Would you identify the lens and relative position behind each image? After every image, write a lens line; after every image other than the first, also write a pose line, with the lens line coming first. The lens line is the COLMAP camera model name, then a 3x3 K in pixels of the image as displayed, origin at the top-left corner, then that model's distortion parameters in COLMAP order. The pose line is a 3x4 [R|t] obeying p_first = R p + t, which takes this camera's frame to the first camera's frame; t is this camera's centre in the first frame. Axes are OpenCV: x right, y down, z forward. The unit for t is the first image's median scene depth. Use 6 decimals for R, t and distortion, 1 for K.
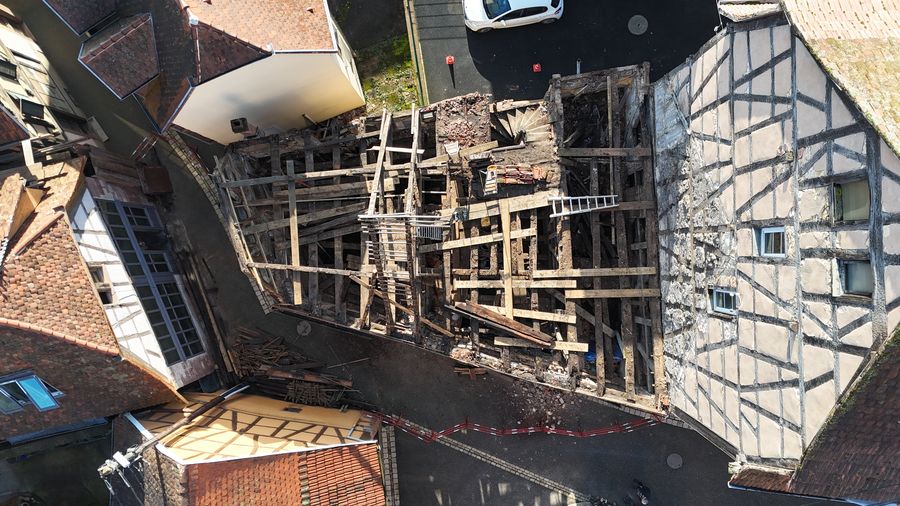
lens RADIAL K [[661.1, 0, 449.4], [0, 661.1, 251.9], [0, 0, 1]] dist [0.067342, -0.055245]
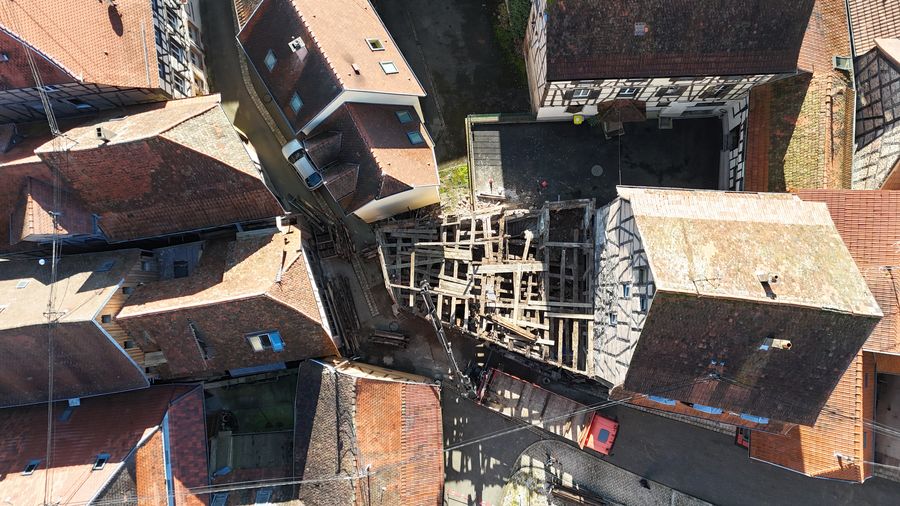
lens RADIAL K [[661.1, 0, 449.0], [0, 661.1, 250.4], [0, 0, 1]] dist [0.067342, -0.055245]
pose [[0.996871, 0.078540, -0.008910, -0.114922], [-0.078995, 0.993866, -0.077394, 0.059078], [0.002777, 0.077856, 0.996961, -1.091405]]
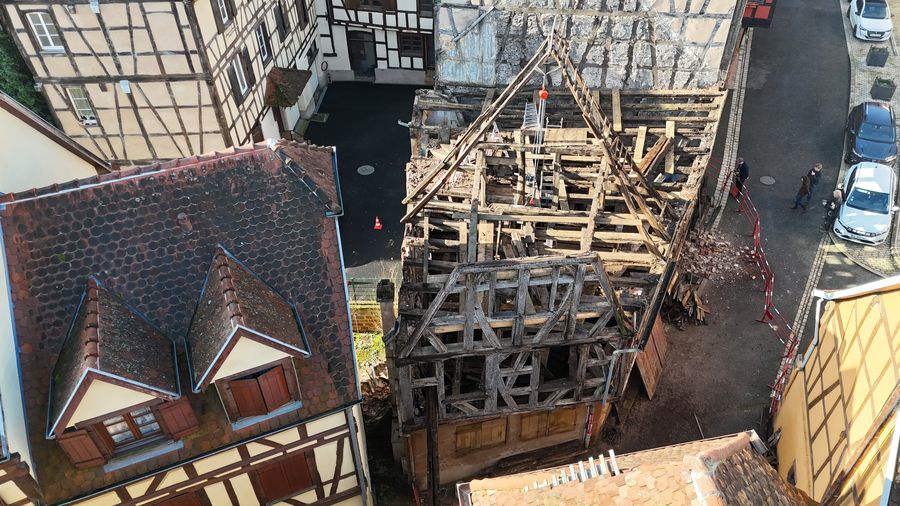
lens RADIAL K [[661.1, 0, 450.7], [0, 661.1, 251.5], [0, 0, 1]] dist [0.067342, -0.055245]
pose [[0.180211, -0.621846, 0.762123, -0.920165], [0.983514, 0.102119, -0.149238, -0.021680], [0.014976, 0.776453, 0.629997, 0.575525]]
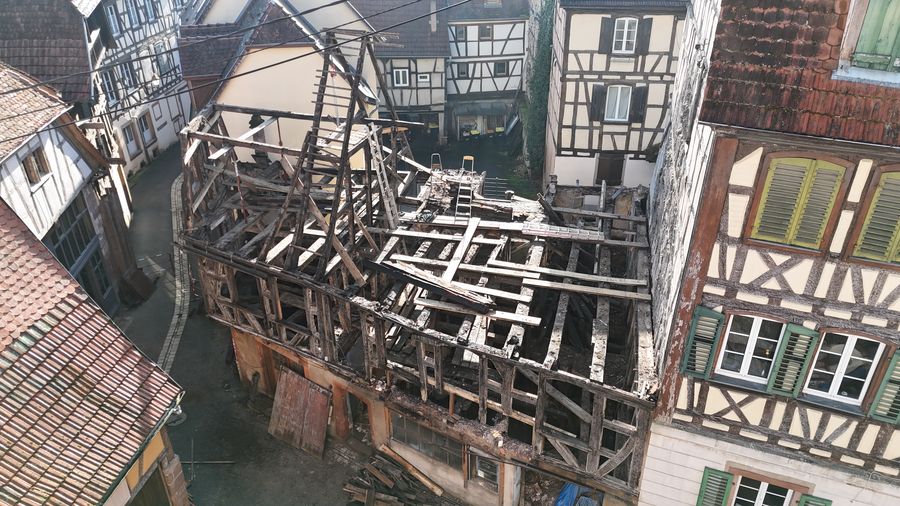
lens RADIAL K [[661.1, 0, 453.1], [0, 661.1, 251.9], [0, 0, 1]] dist [0.067342, -0.055245]
pose [[0.961603, 0.156408, -0.225513, 0.311129], [-0.273271, 0.469789, -0.839417, 0.835476], [-0.025348, 0.868813, 0.494492, 0.705070]]
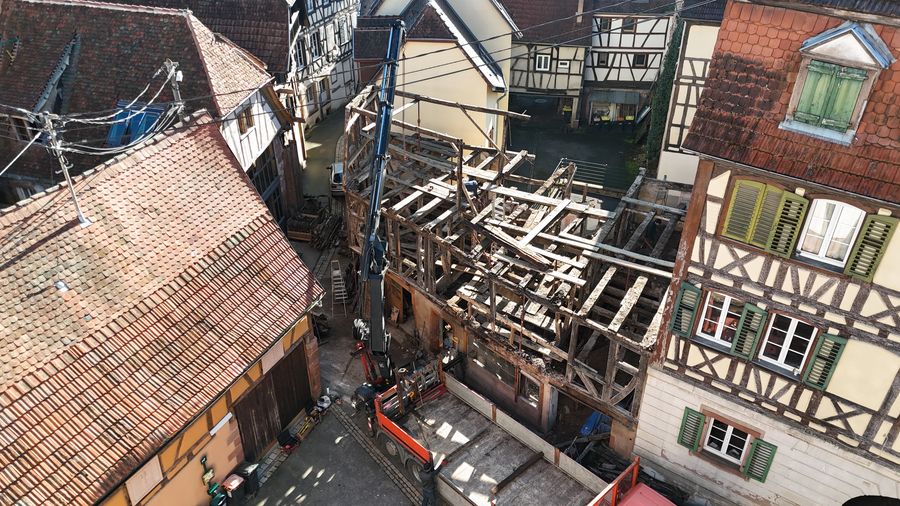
lens RADIAL K [[661.1, 0, 451.4], [0, 661.1, 254.0], [0, 0, 1]] dist [0.067342, -0.055245]
pose [[0.860871, 0.296931, -0.413199, 0.481255], [-0.507969, 0.454483, -0.731719, 1.019566], [-0.029478, 0.839808, 0.542083, 0.576828]]
